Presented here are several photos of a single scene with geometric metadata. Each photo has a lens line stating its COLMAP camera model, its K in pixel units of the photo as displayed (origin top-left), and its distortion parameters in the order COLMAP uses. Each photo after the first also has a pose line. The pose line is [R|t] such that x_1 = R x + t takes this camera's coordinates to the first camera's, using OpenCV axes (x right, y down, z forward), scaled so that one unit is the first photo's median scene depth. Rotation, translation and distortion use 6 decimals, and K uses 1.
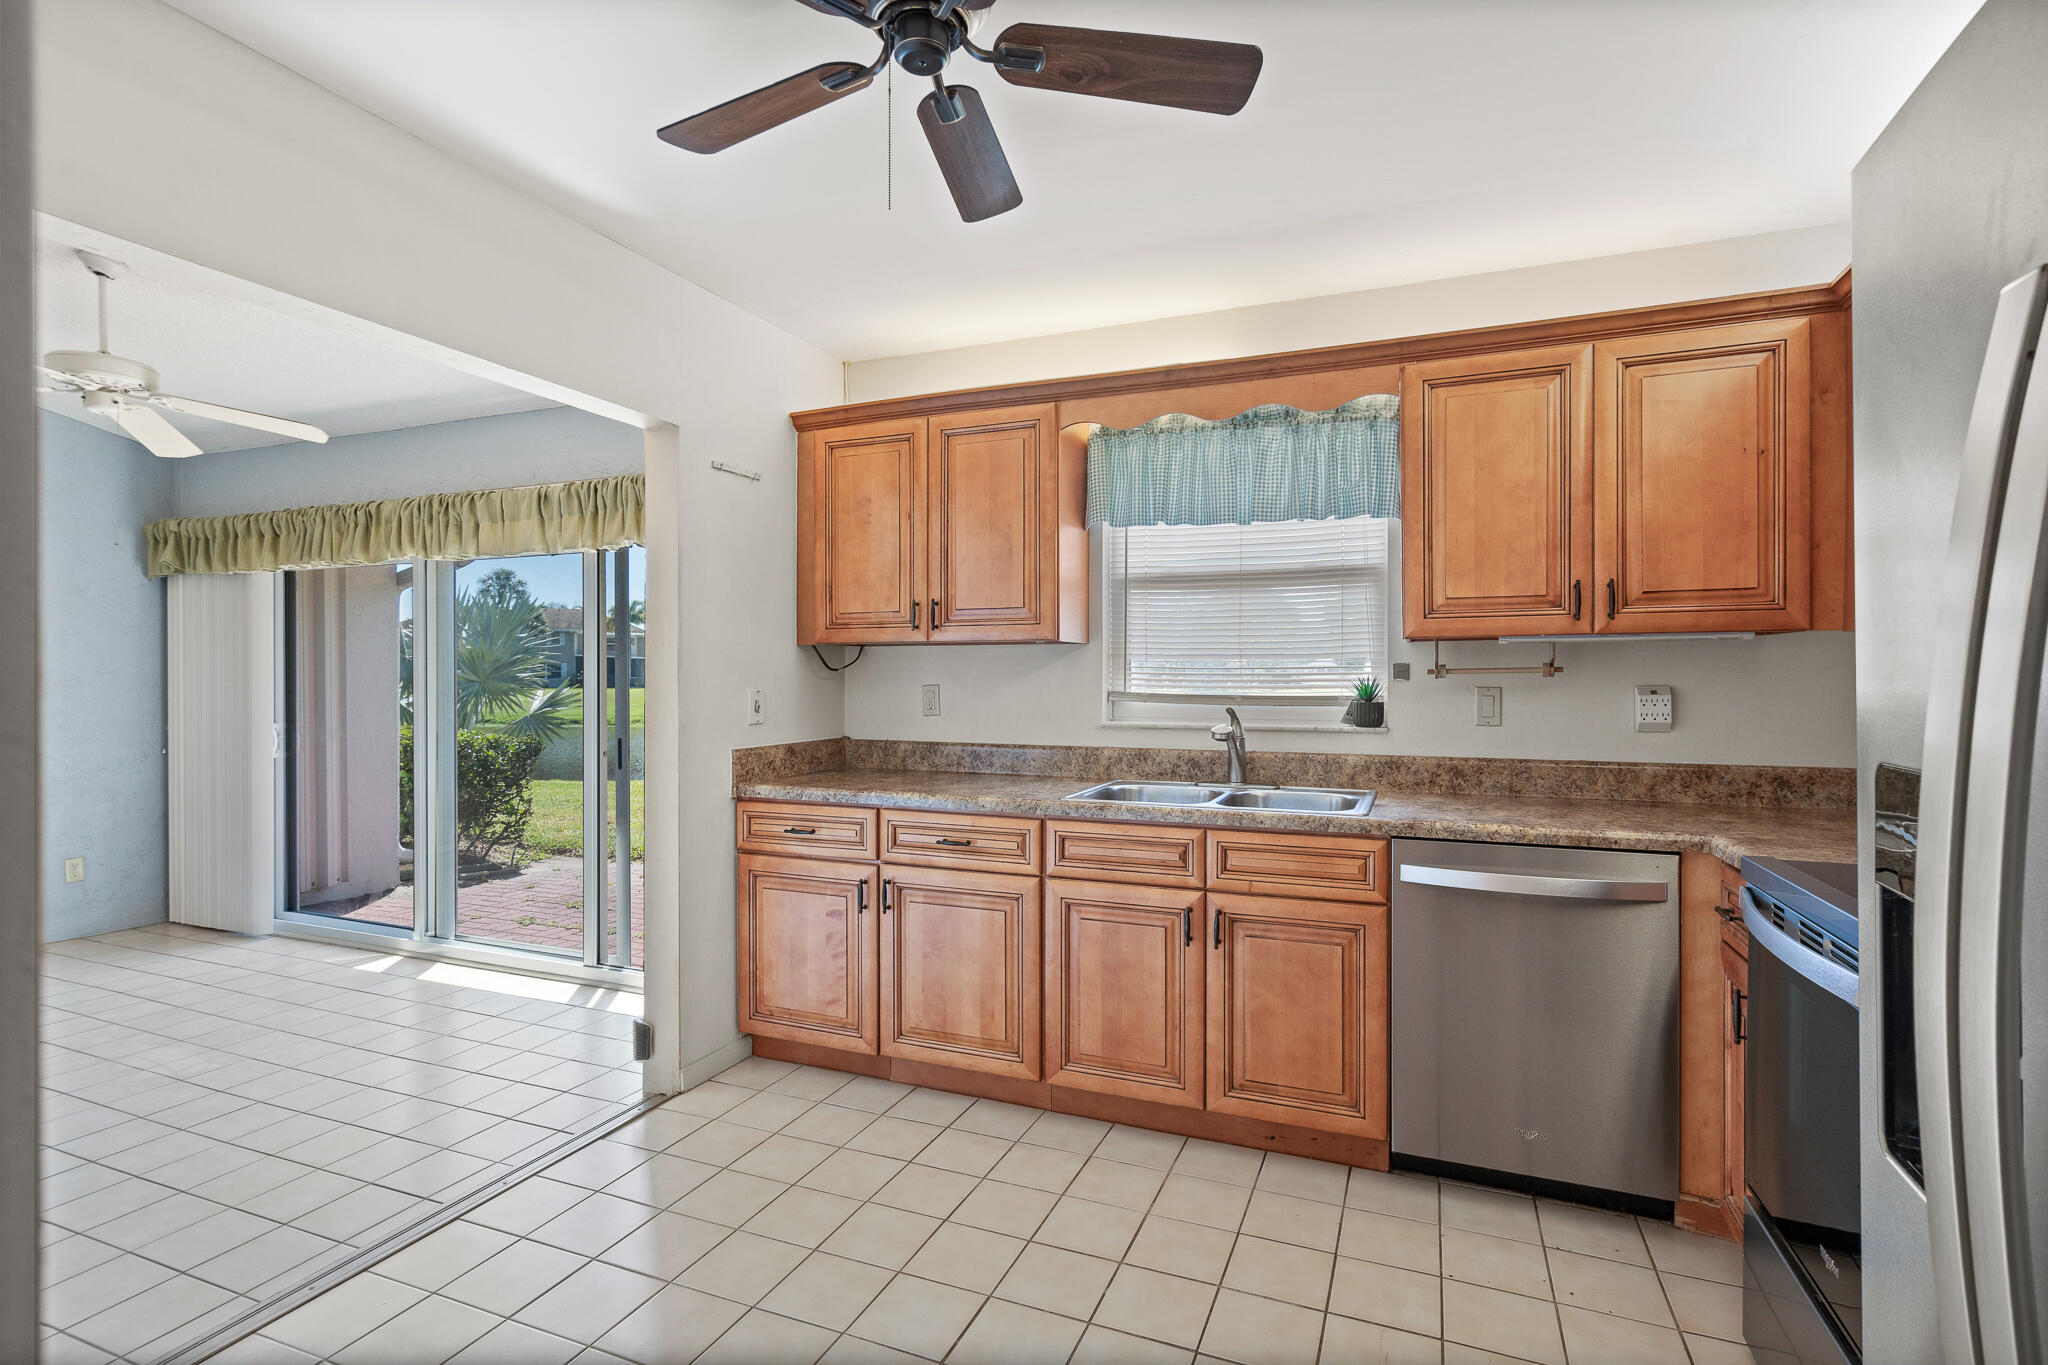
lens RADIAL K [[979.2, 0, 1024.0], [0, 979.2, 682.5], [0, 0, 1]] dist [0.002890, 0.000964]
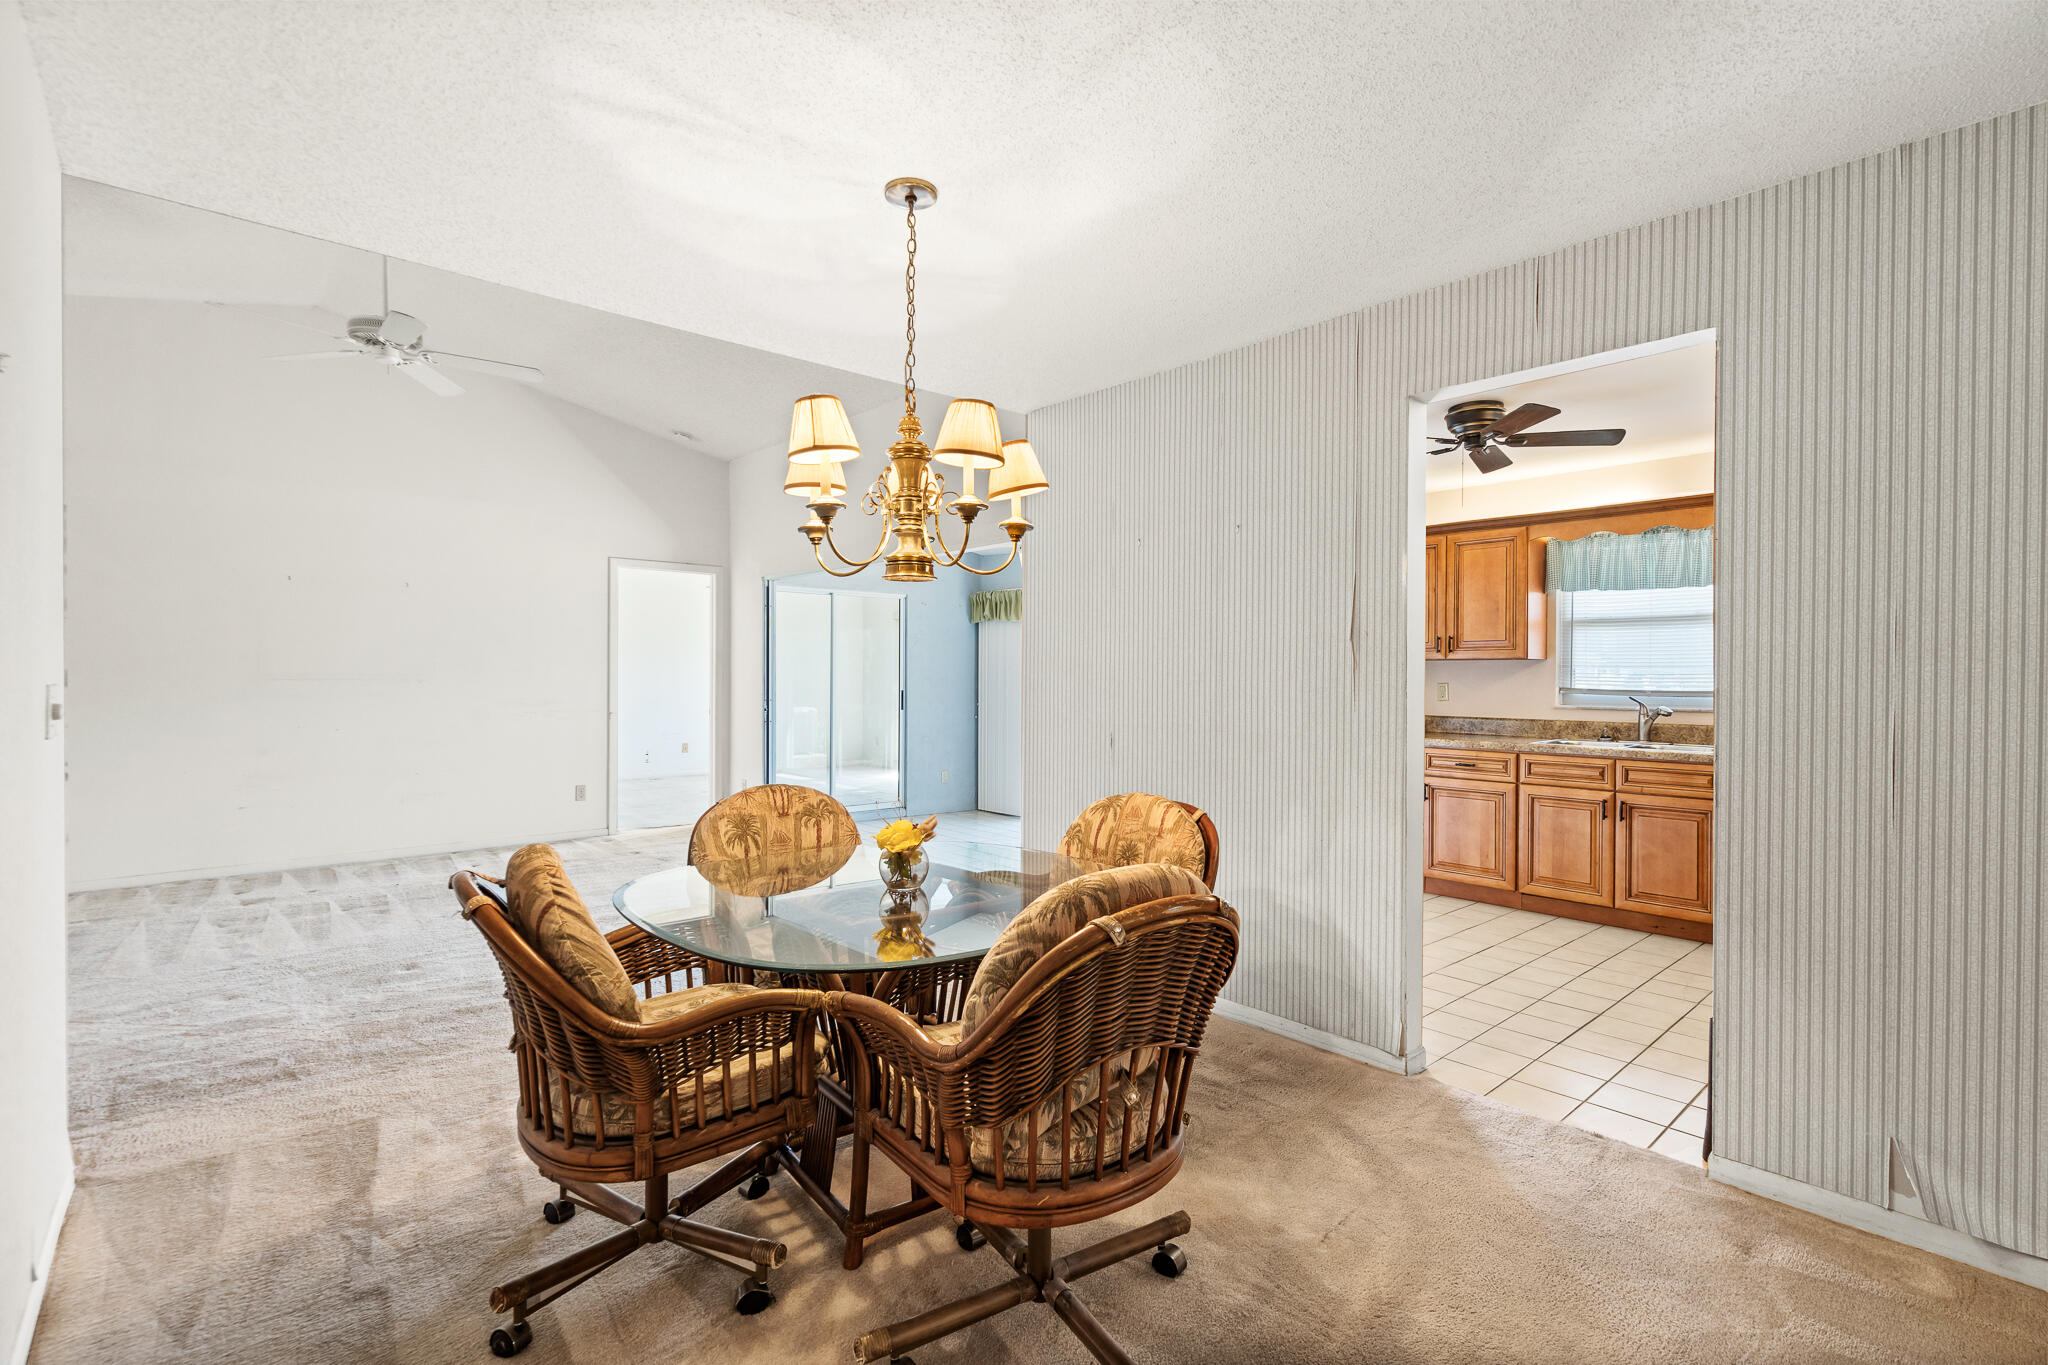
lens RADIAL K [[927.2, 0, 1030.0], [0, 927.2, 682.2], [0, 0, 1]] dist [-0.001236, 0.000328]
pose [[0.901406, 0.006535, -0.432925, -0.048660], [-0.006438, 0.999978, 0.001691, 0.003536], [0.432926, 0.001263, 0.901429, -0.890577]]
